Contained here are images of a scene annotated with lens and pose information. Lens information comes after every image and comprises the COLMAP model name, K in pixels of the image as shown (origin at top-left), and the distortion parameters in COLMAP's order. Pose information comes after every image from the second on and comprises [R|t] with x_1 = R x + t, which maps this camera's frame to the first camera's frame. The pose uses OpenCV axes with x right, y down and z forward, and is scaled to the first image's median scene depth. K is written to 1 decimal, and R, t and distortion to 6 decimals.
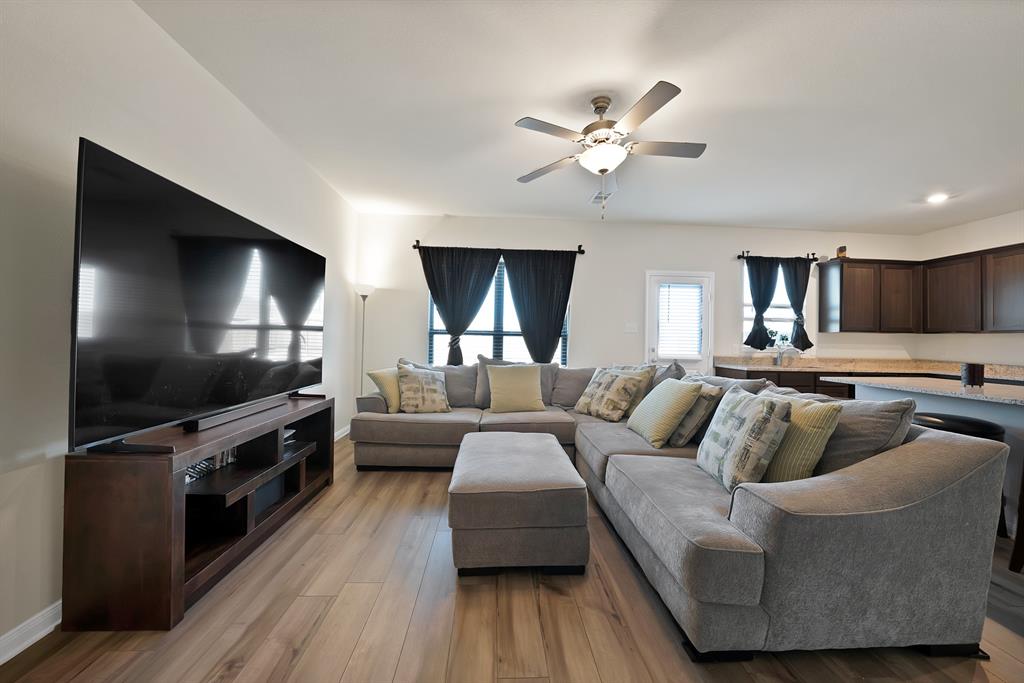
lens RADIAL K [[364.1, 0, 511.2], [0, 364.1, 335.2], [0, 0, 1]] dist [-0.026024, 0.004018]
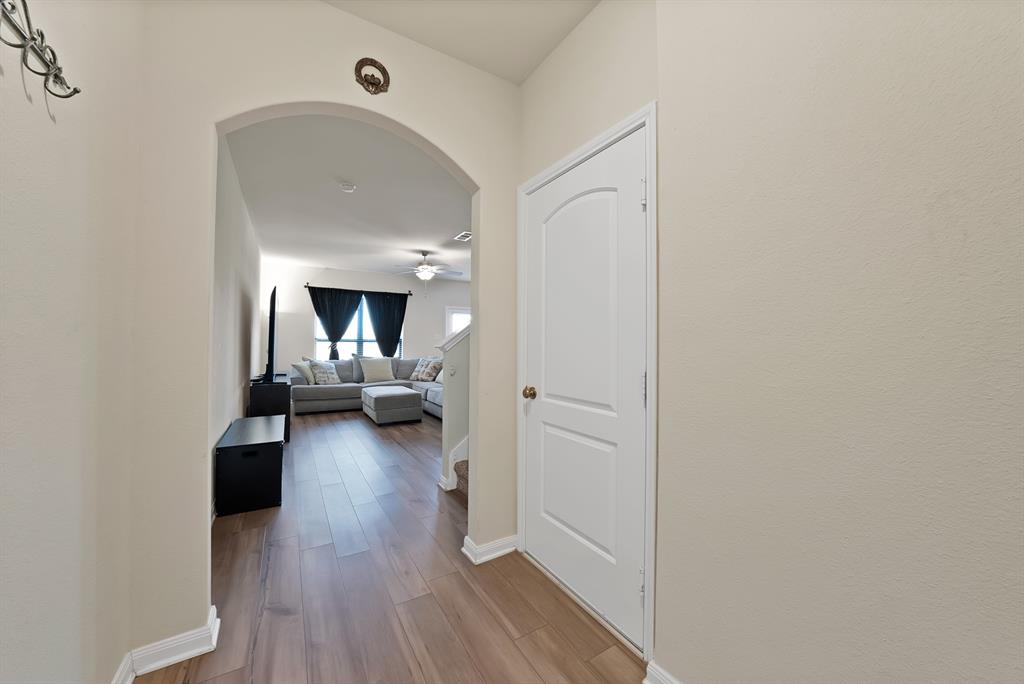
lens RADIAL K [[364.1, 0, 508.0], [0, 364.1, 333.7], [0, 0, 1]] dist [-0.026024, 0.004018]
pose [[0.879247, 0.001205, 0.476364, -0.239892], [0.004437, 0.999933, -0.010719, -0.016592], [-0.476345, 0.011538, 0.879183, -0.801987]]
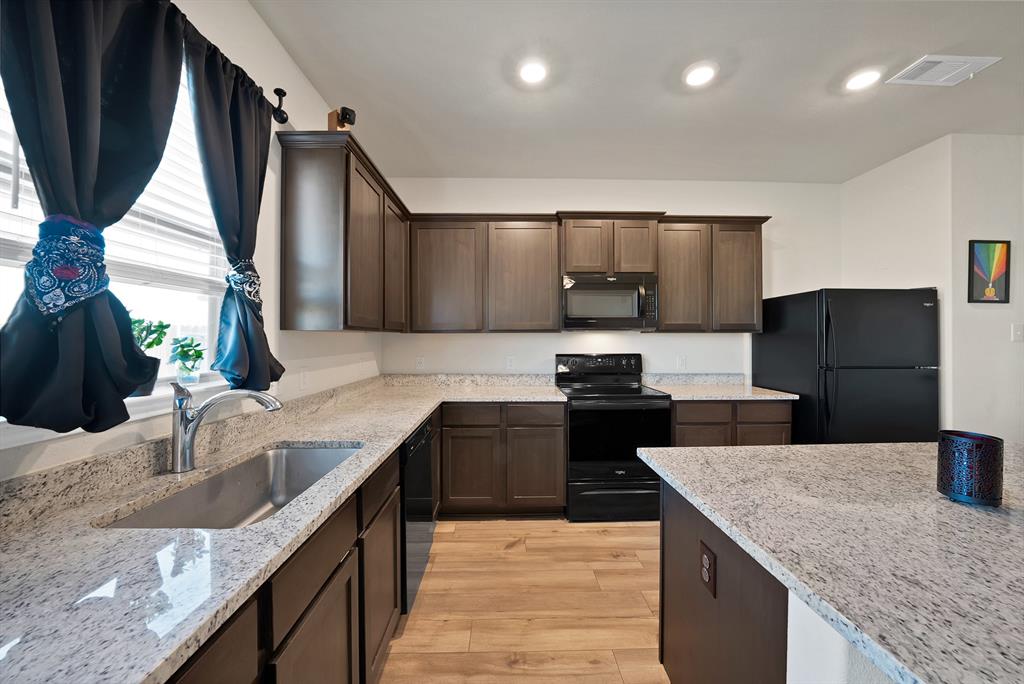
lens RADIAL K [[364.1, 0, 509.7], [0, 364.1, 337.7], [0, 0, 1]] dist [-0.026024, 0.004018]
pose [[0.034632, -0.019478, 0.999210, 0.554957], [-0.010107, 0.999752, 0.019839, -0.010158], [-0.999349, -0.010786, 0.034427, 0.828809]]
